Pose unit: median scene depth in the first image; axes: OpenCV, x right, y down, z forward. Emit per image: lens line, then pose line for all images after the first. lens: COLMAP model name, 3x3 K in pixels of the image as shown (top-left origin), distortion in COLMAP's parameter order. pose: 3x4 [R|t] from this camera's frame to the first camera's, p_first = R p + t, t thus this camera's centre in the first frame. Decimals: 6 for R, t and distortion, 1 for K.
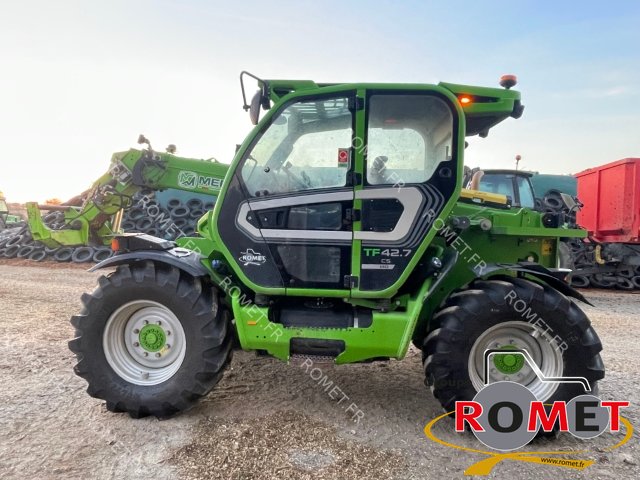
lens RADIAL K [[421.2, 0, 320.8], [0, 421.2, 230.3], [0, 0, 1]] dist [-0.005615, -0.001955]
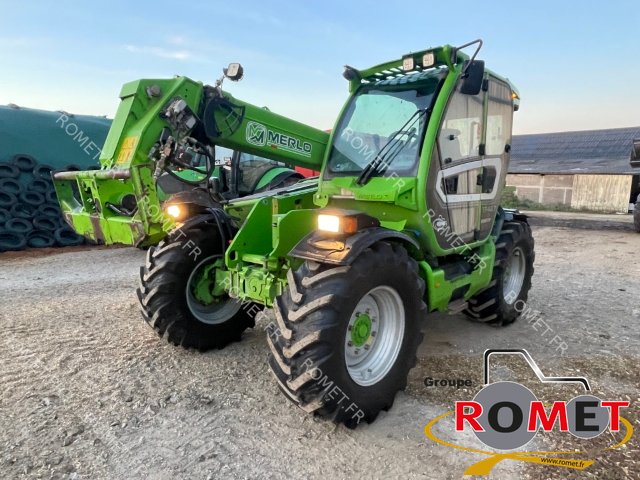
lens RADIAL K [[425.7, 0, 320.0], [0, 425.7, 240.0], [0, 0, 1]] dist [-0.007317, -0.002894]
pose [[0.609192, -0.130199, 0.782262, -1.181202], [0.027977, 0.989345, 0.142878, -0.053341], [-0.792529, -0.065155, 0.606344, 0.600142]]
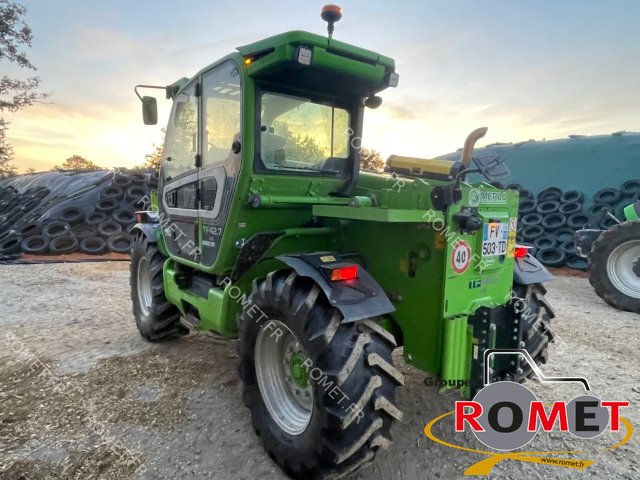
lens RADIAL K [[425.7, 0, 320.0], [0, 425.7, 240.0], [0, 0, 1]] dist [-0.007317, -0.002894]
pose [[0.659545, 0.058616, -0.749376, 1.099956], [-0.034424, 0.998264, 0.047786, 0.016940], [0.750876, -0.005720, 0.660418, 0.506584]]
